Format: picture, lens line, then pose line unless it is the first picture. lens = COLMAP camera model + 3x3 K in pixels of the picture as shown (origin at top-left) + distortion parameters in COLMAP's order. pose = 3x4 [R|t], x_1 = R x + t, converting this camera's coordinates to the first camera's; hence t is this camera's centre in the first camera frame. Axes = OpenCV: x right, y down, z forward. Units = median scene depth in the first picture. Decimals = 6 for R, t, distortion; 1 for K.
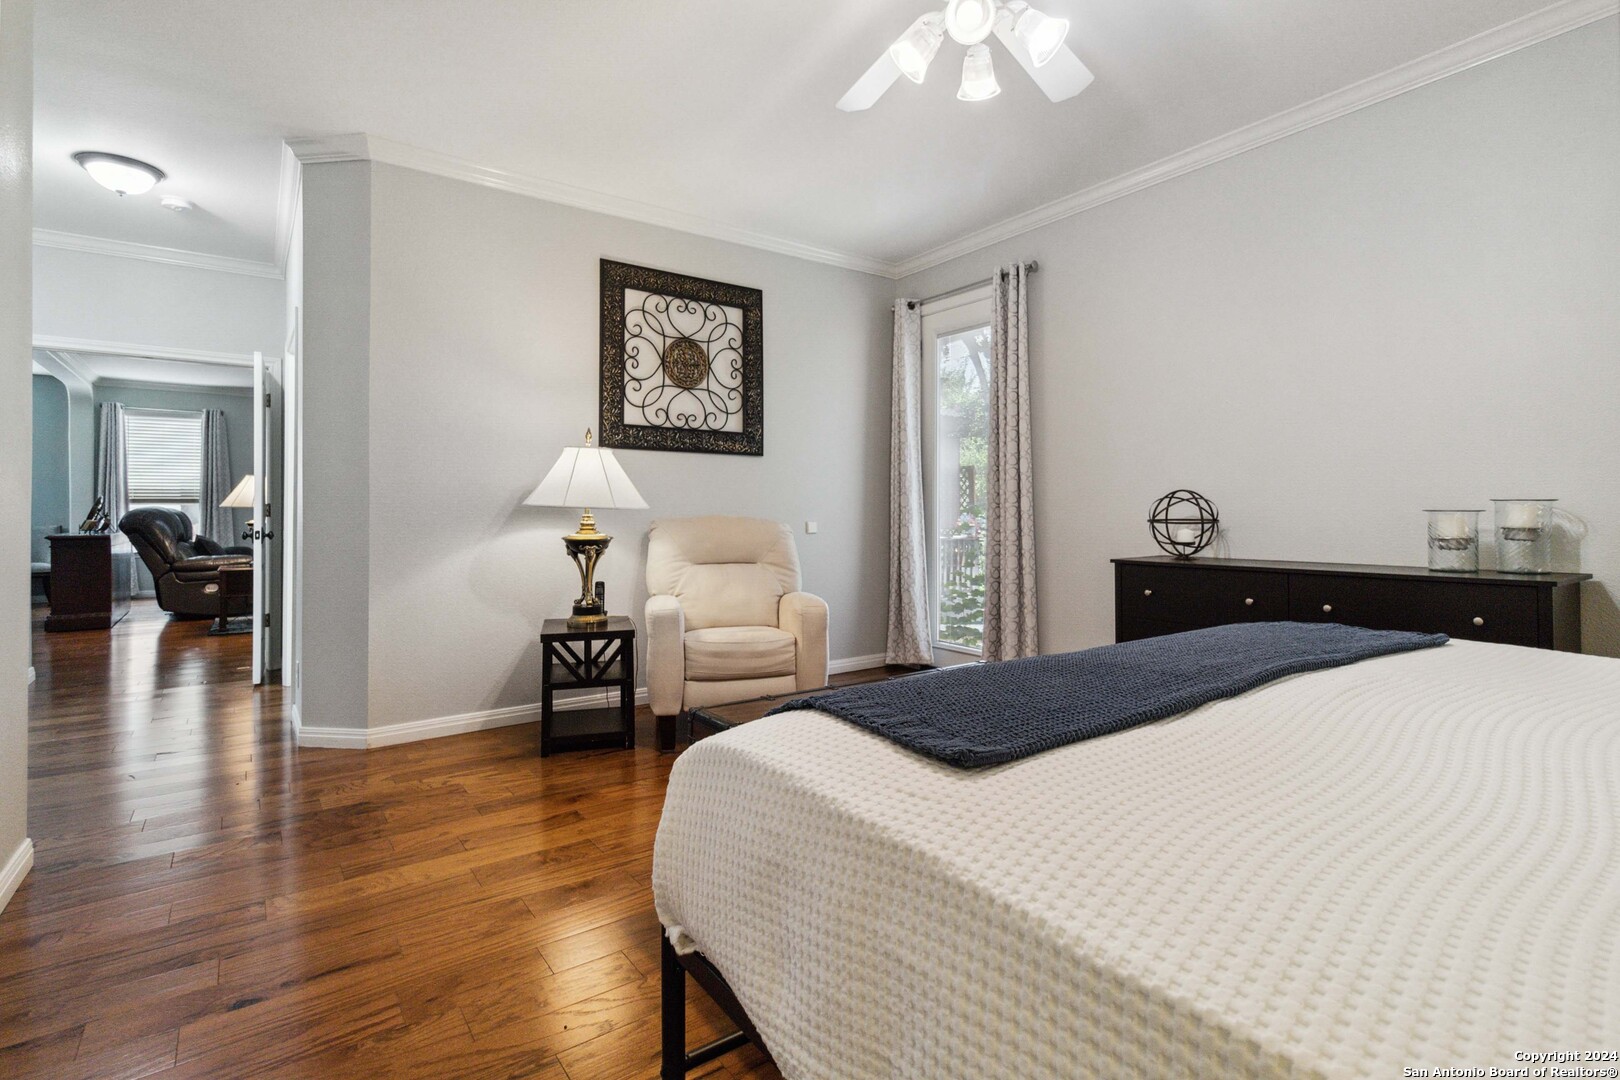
lens RADIAL K [[764.8, 0, 821.2], [0, 764.8, 519.8], [0, 0, 1]] dist [0.002840, 0.000162]
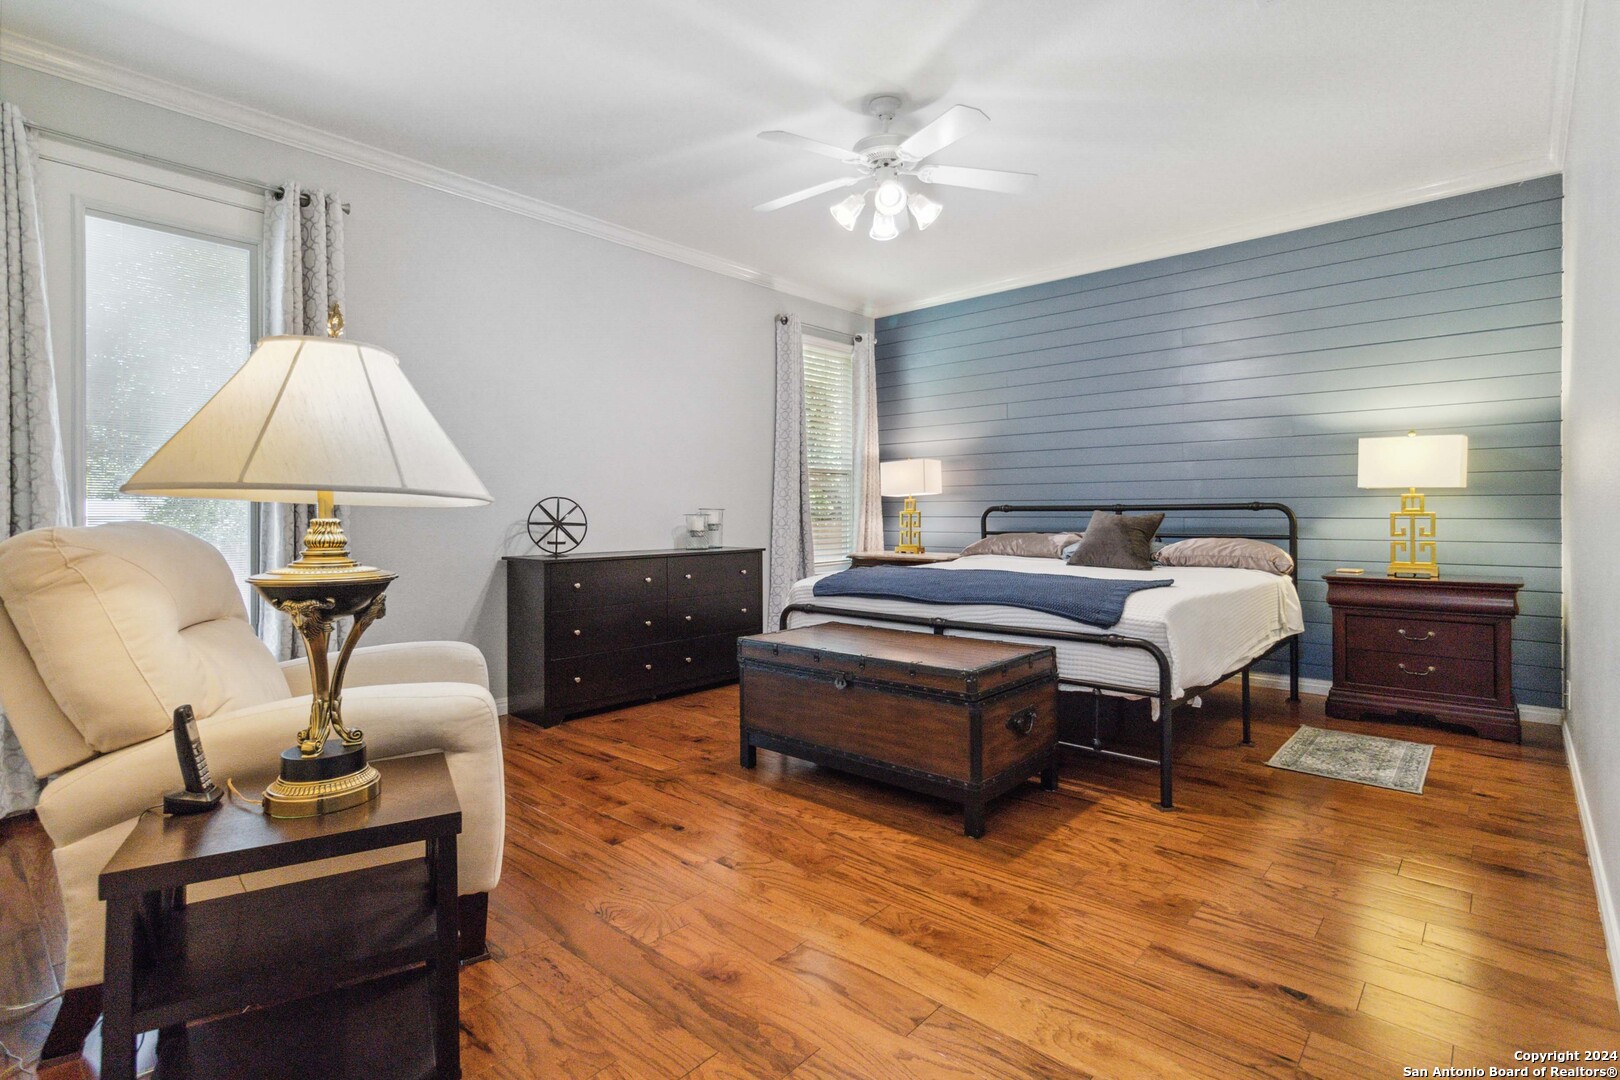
lens RADIAL K [[760.1, 0, 813.0], [0, 760.1, 511.9], [0, 0, 1]] dist [0.002265, 0.000708]
pose [[-0.194577, 0.010834, 0.980827, -1.560313], [0.009885, 0.999910, -0.009084, -0.003660], [-0.980838, 0.007927, -0.194666, 1.748174]]
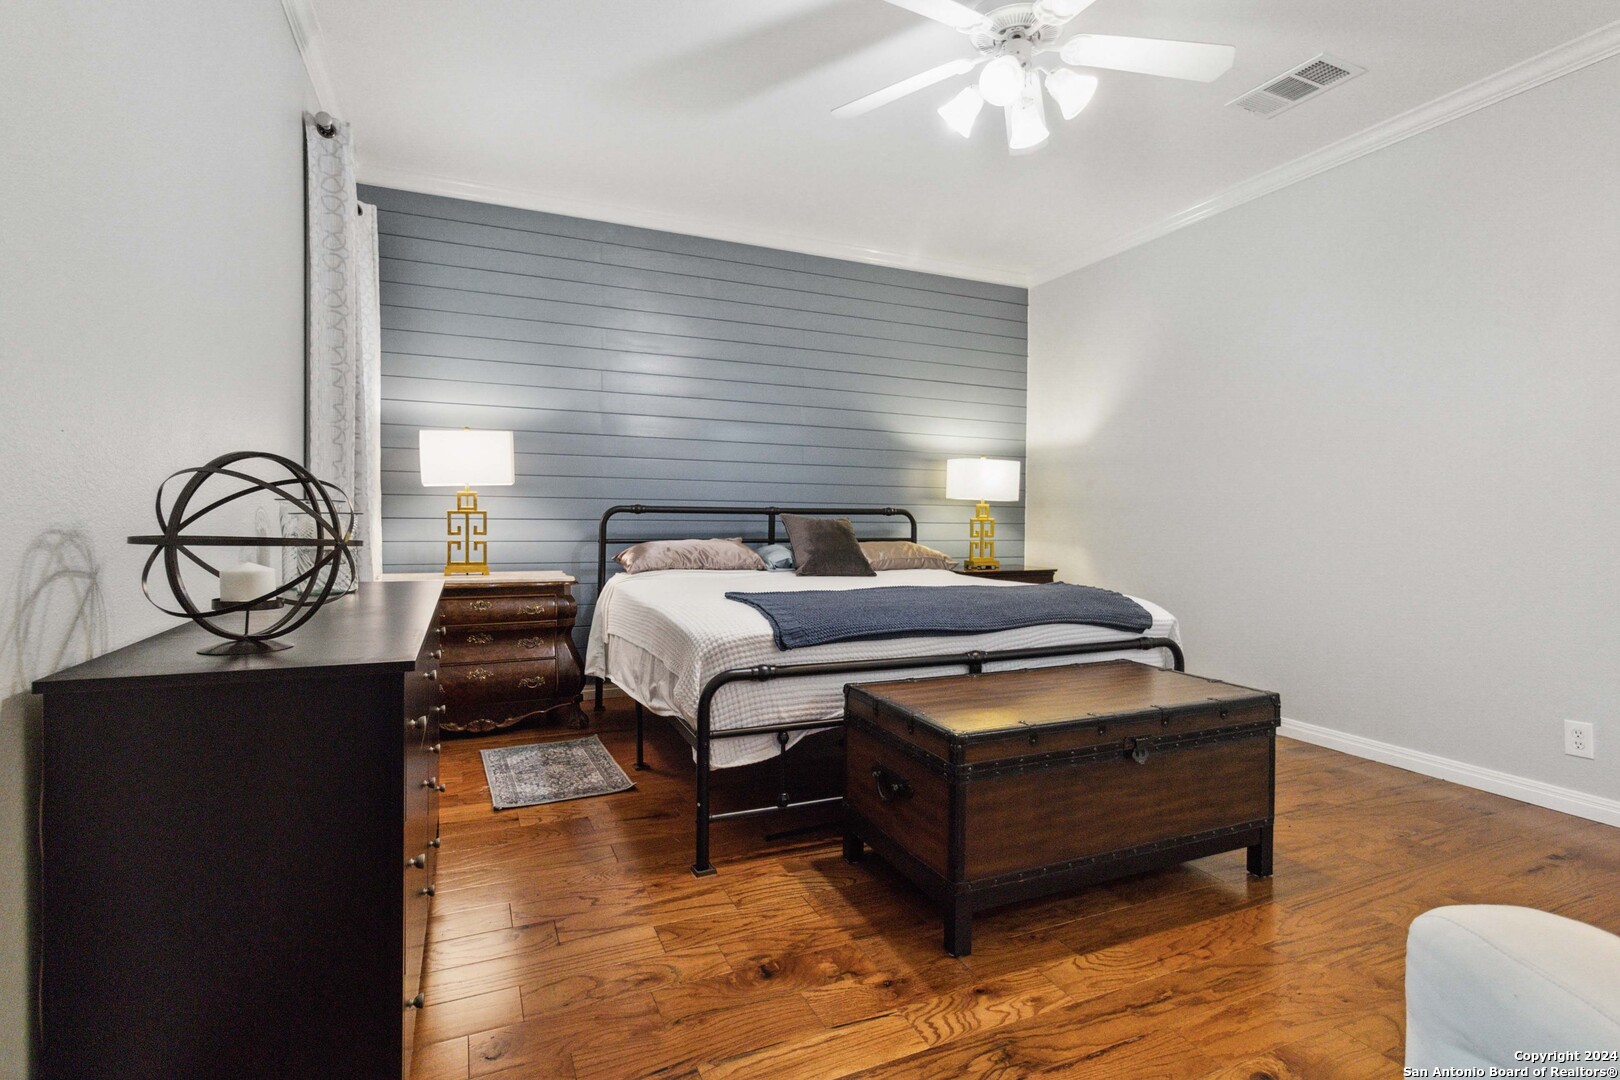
lens RADIAL K [[801.2, 0, 810.5], [0, 801.2, 518.0], [0, 0, 1]] dist [0.004511, 0.001291]
pose [[-0.973493, -0.002073, 0.228708, 0.164190], [-0.000792, 0.999983, 0.005692, -0.023115], [-0.228716, 0.005359, -0.973478, 2.657950]]
